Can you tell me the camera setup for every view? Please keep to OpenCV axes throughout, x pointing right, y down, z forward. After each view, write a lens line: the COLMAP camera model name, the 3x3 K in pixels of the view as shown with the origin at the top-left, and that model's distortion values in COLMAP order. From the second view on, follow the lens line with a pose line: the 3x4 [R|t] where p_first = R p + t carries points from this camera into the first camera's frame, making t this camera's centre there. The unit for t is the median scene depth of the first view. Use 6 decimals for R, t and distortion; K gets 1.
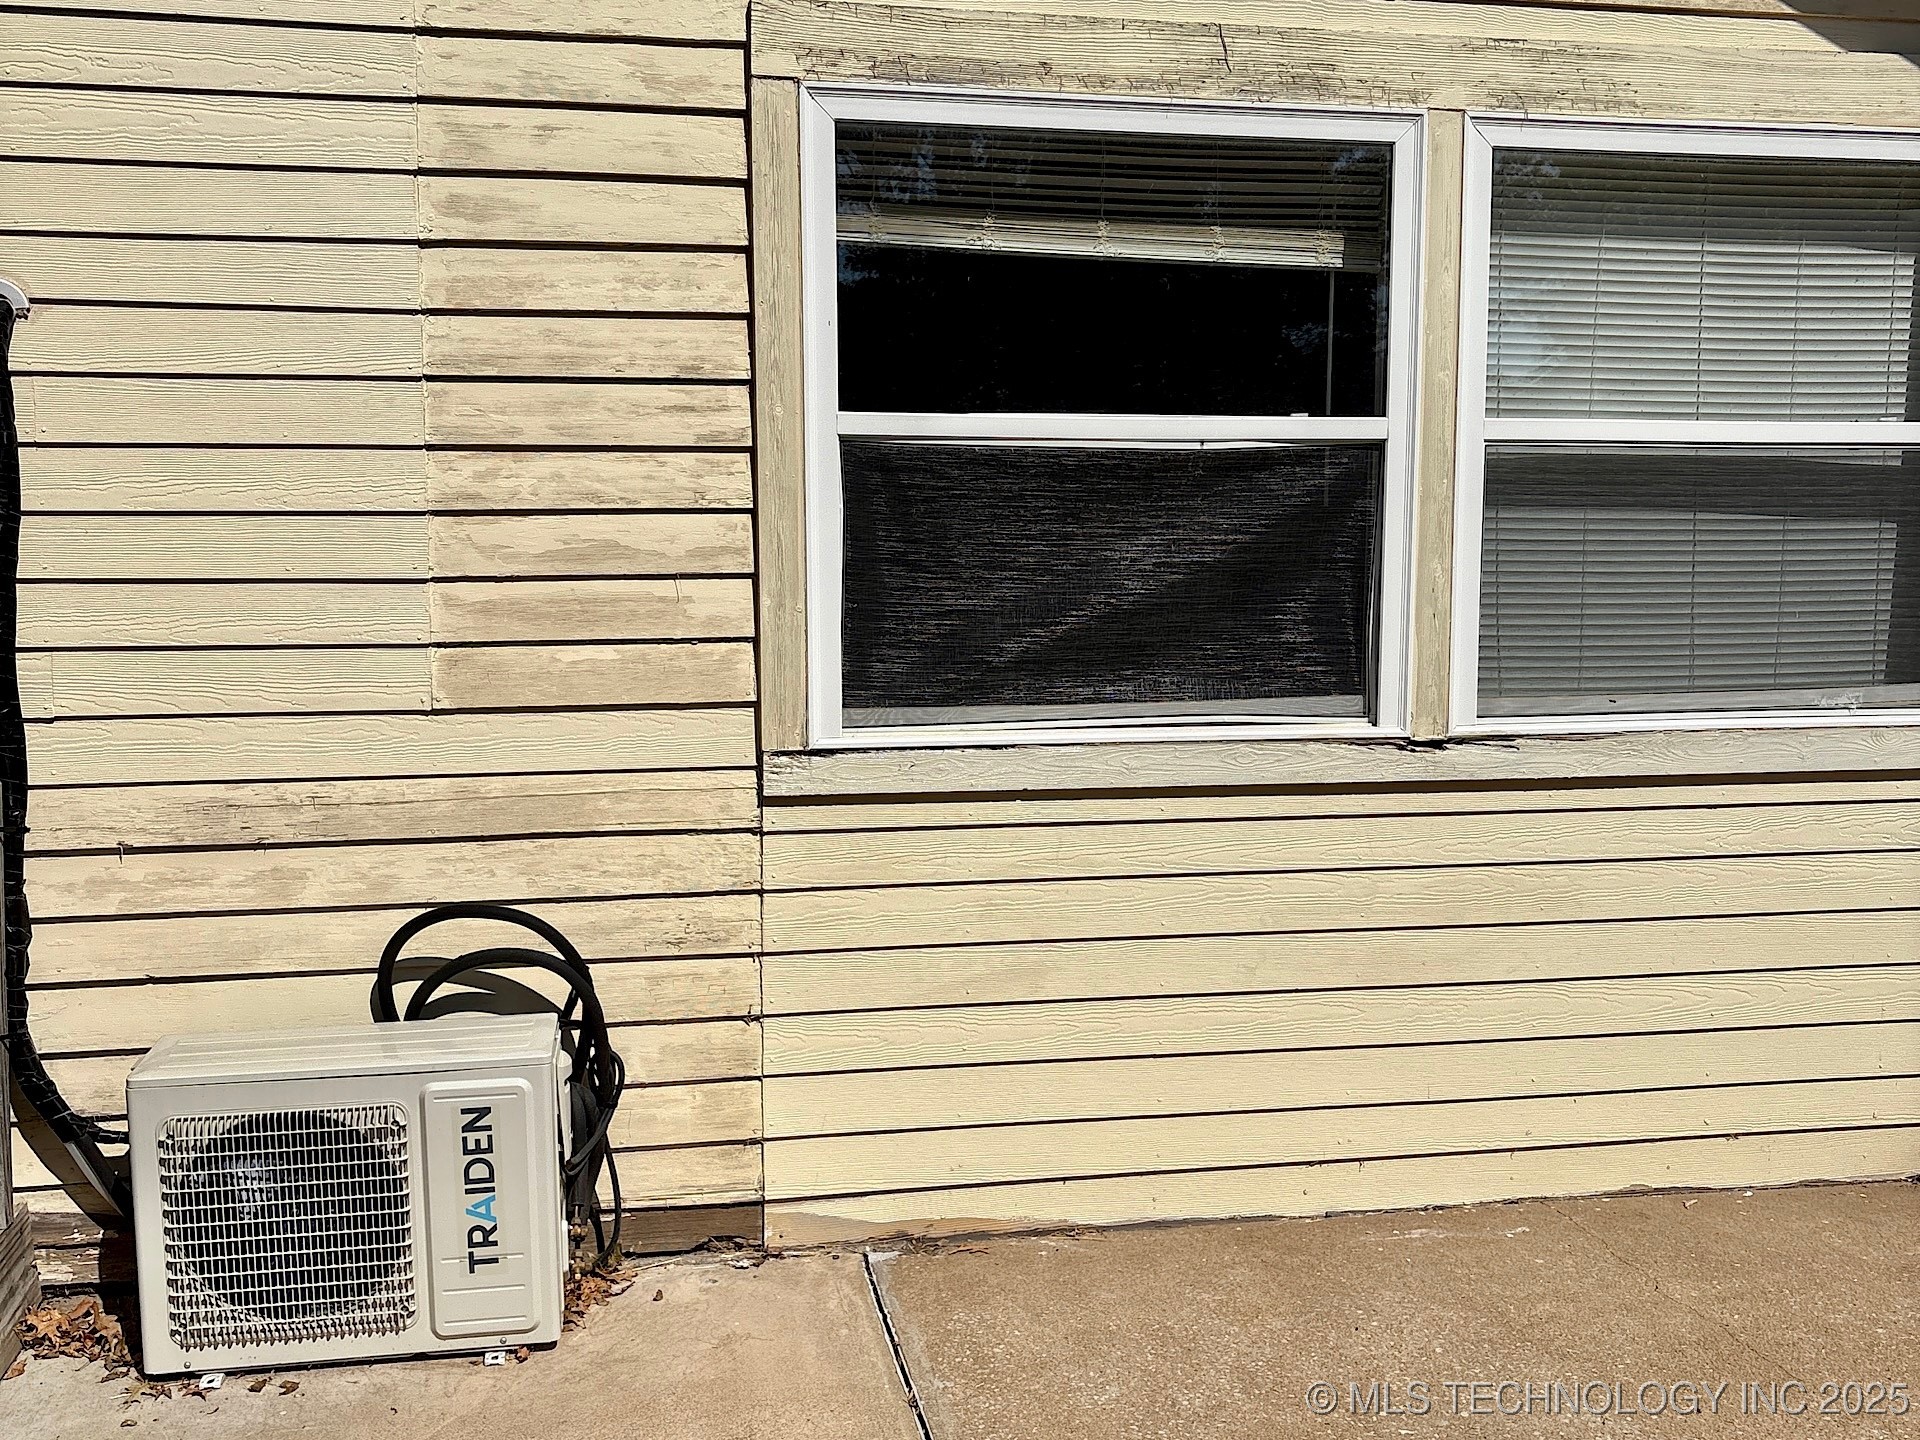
lens RADIAL K [[1857.1, 0, 960.0], [0, 1857.1, 720.0], [0, 0, 1]] dist [0.014642, -0.026191]
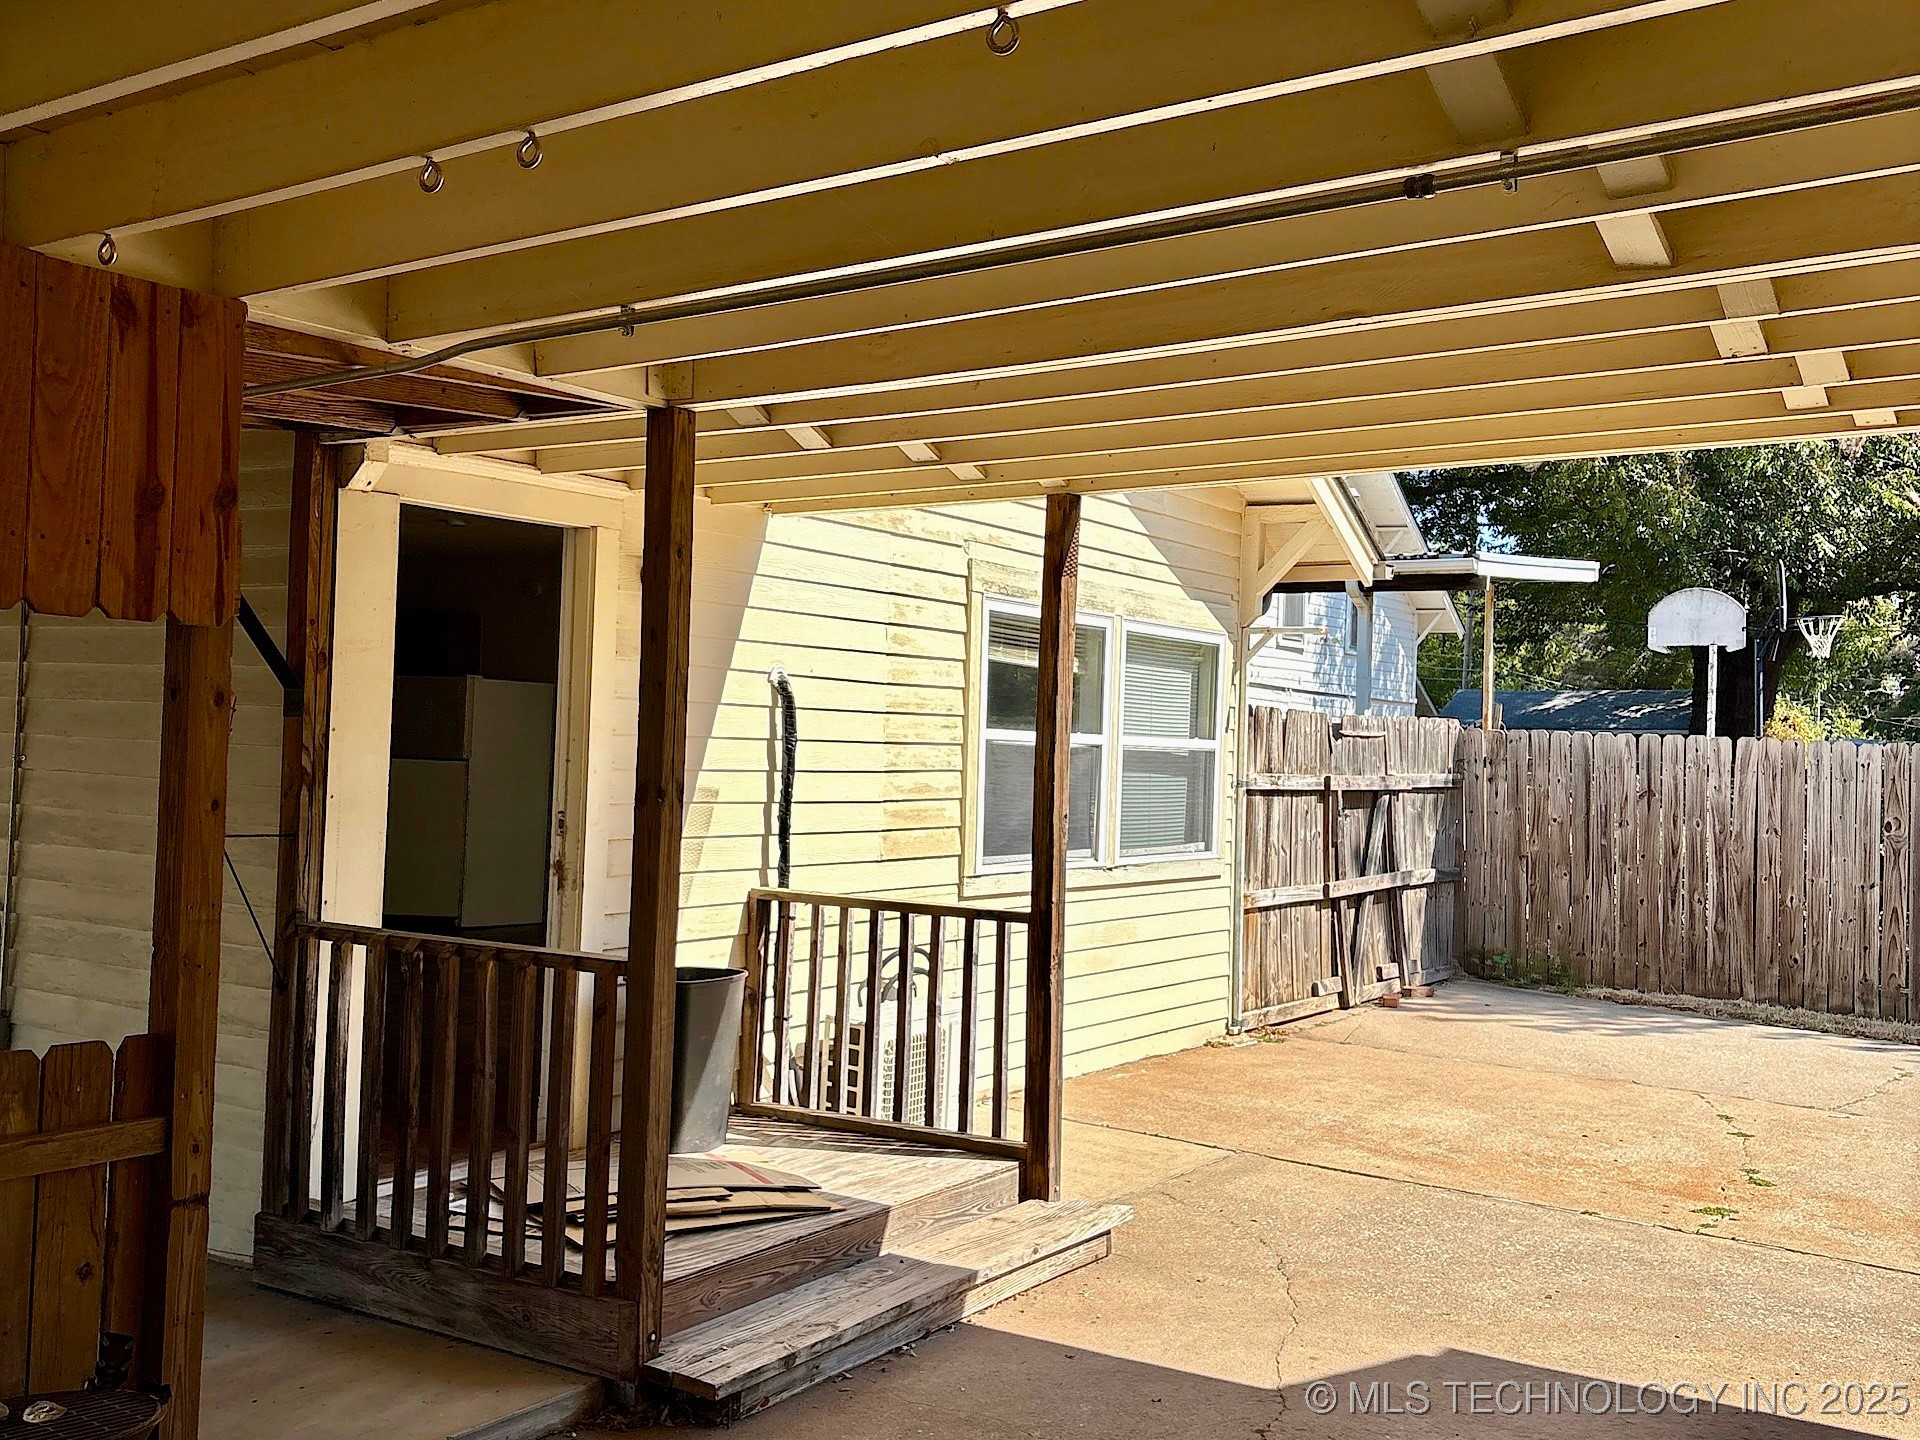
lens RADIAL K [[1857.1, 0, 960.0], [0, 1857.1, 720.0], [0, 0, 1]] dist [0.014642, -0.026191]
pose [[0.695808, 0.029156, 0.717635, -1.770905], [0.061441, 0.993097, -0.099919, 0.054405], [-0.715595, 0.113617, 0.689214, -0.595461]]
